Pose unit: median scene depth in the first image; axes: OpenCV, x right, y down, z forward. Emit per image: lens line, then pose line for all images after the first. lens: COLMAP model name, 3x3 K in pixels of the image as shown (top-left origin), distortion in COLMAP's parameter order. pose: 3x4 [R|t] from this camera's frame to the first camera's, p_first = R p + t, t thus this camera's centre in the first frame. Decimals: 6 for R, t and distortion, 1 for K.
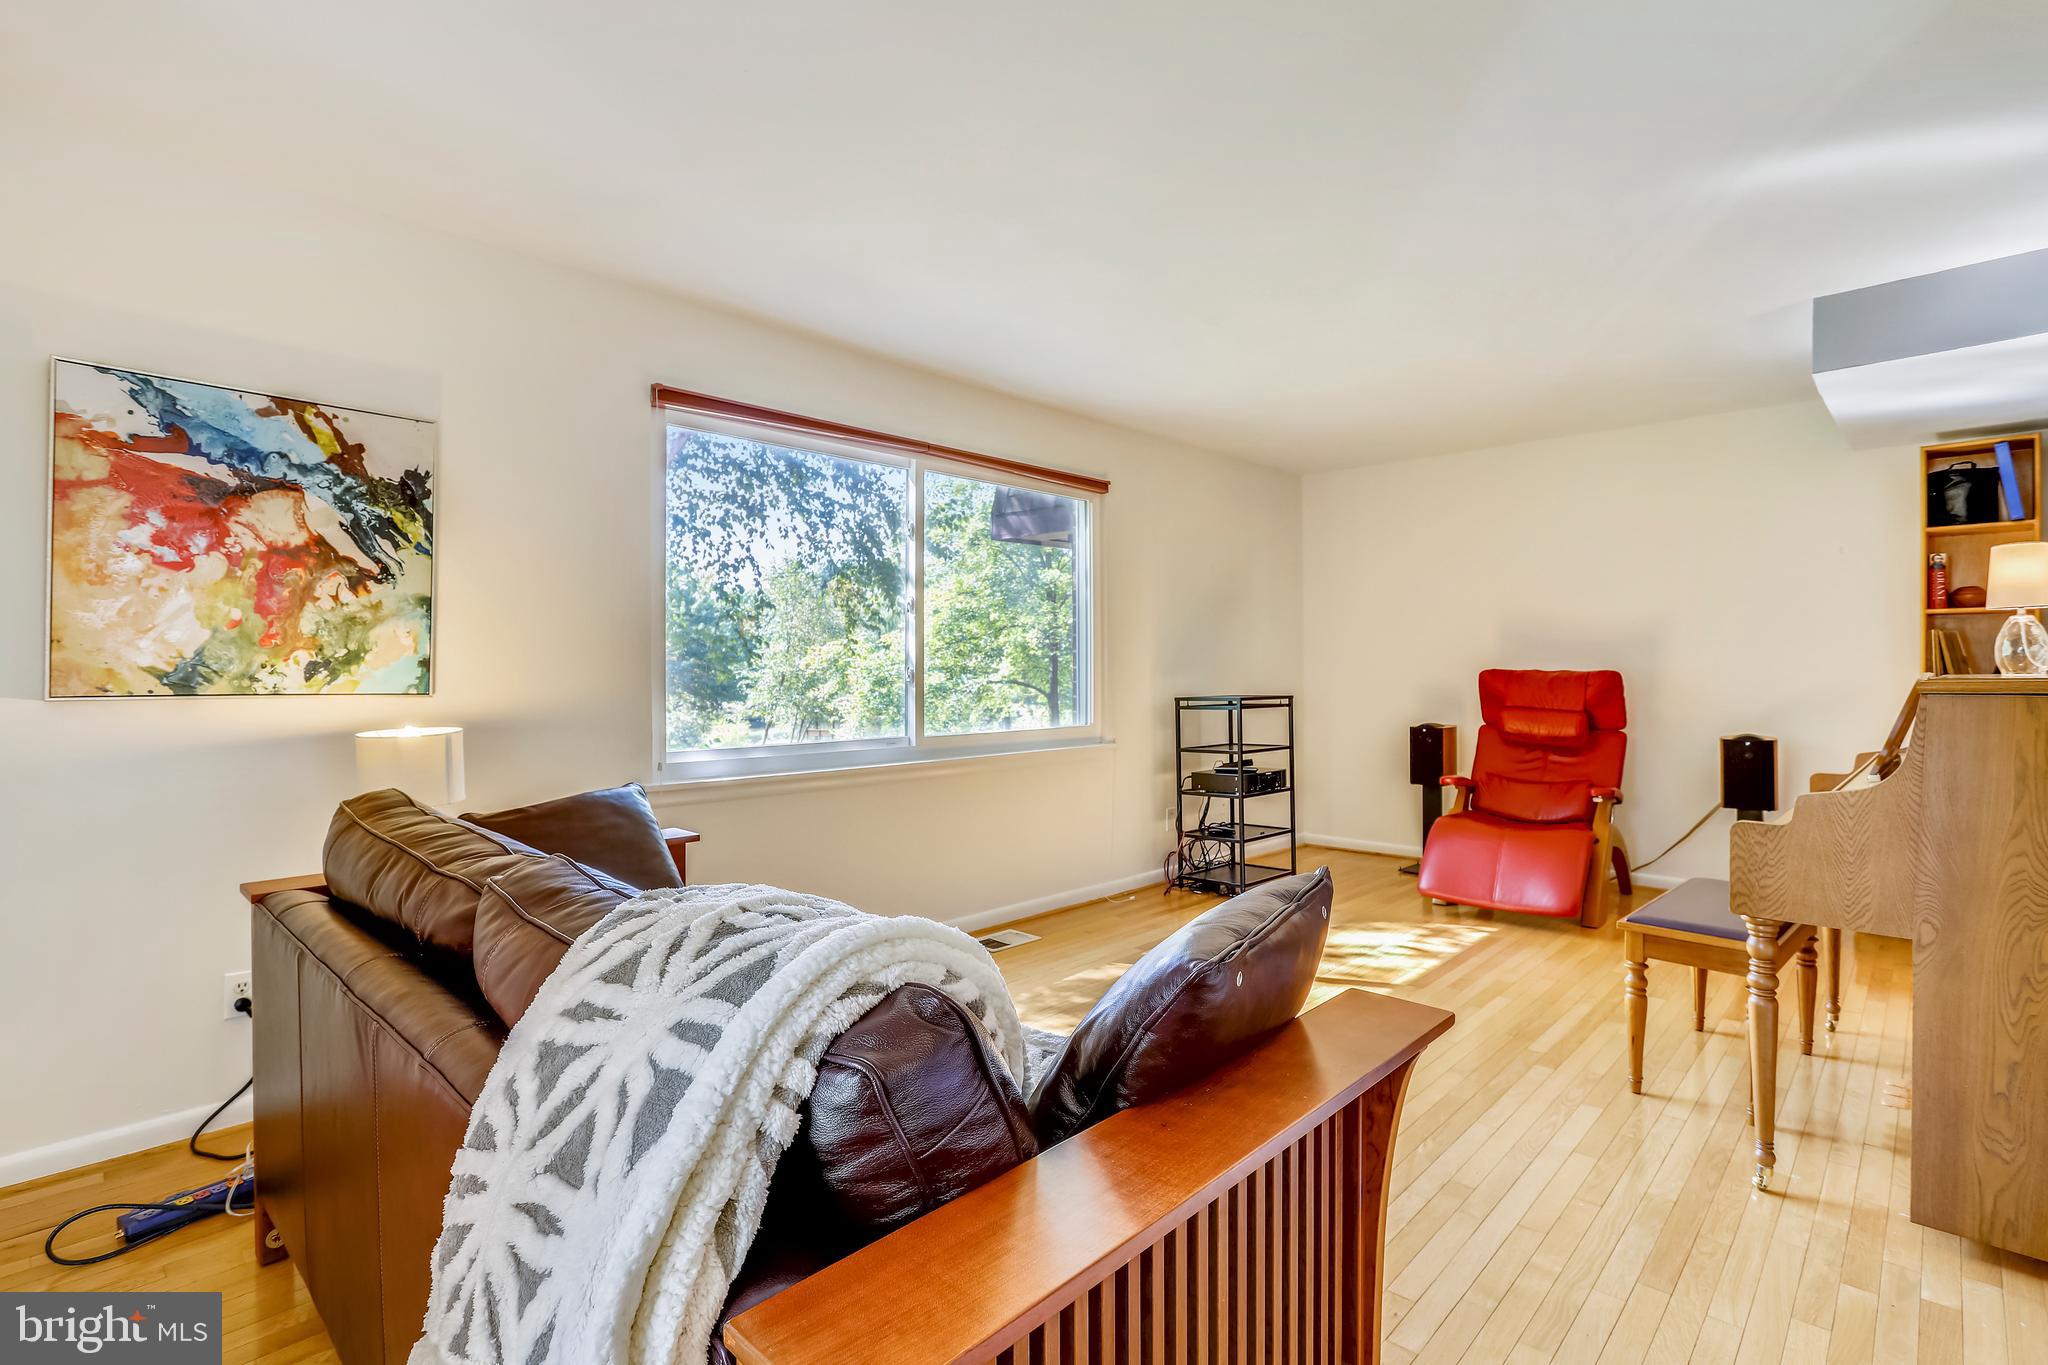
lens RADIAL K [[969.1, 0, 1020.0], [0, 969.1, 681.2], [0, 0, 1]] dist [-0.008564, 0.000386]
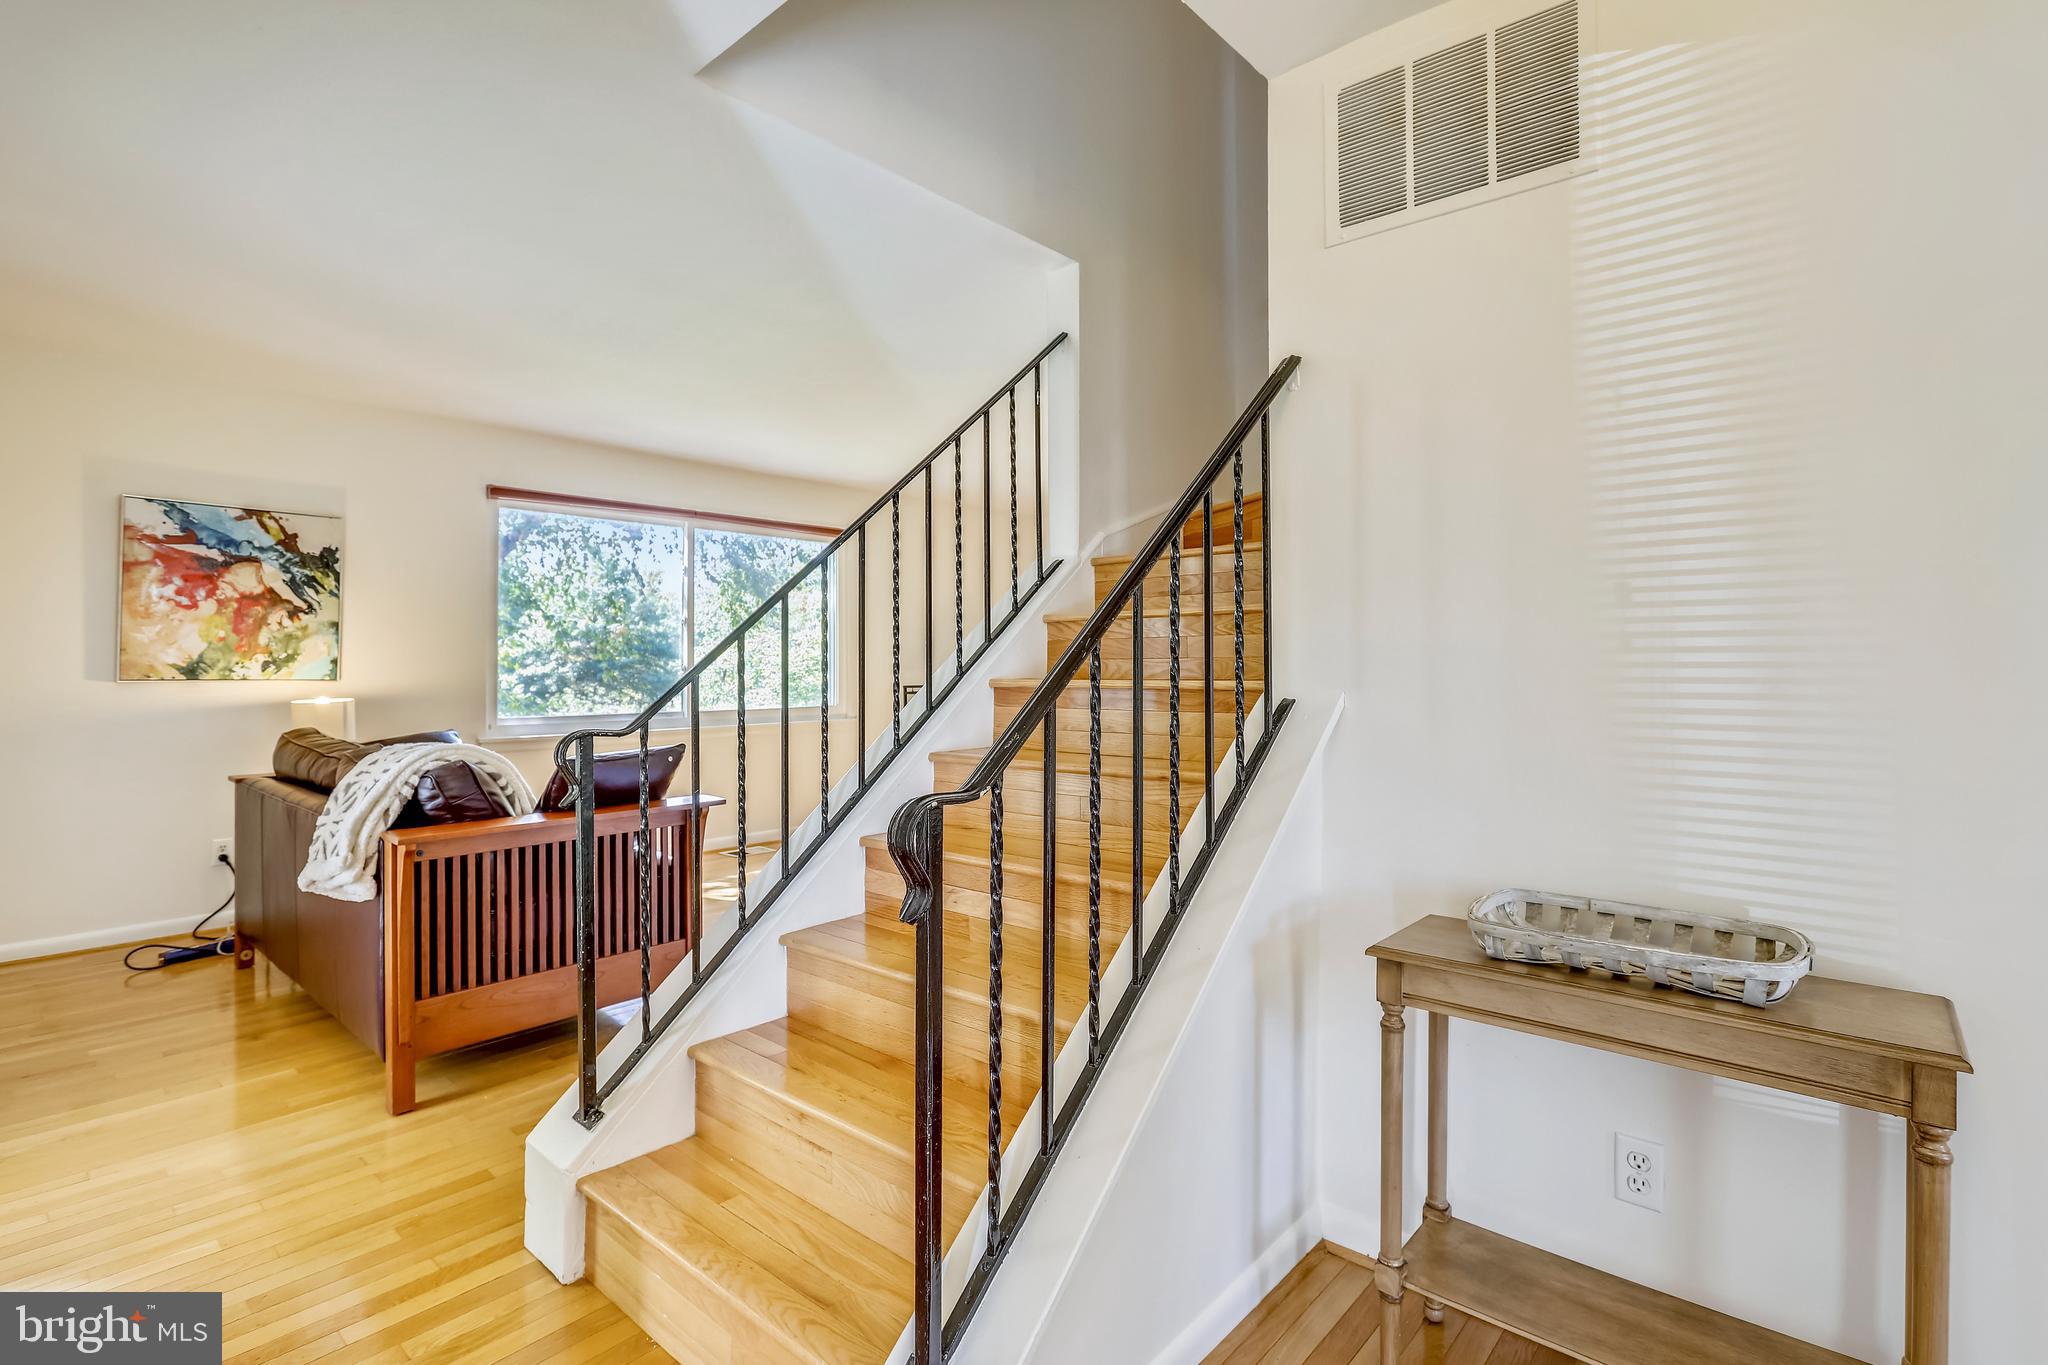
lens RADIAL K [[969.1, 0, 1021.7], [0, 969.1, 662.8], [0, 0, 1]] dist [-0.008564, 0.000386]
pose [[0.999180, -0.000481, 0.040490, 0.569544], [0.001053, 0.999900, -0.014106, 0.009804], [-0.040479, 0.014137, 0.999080, -0.809144]]
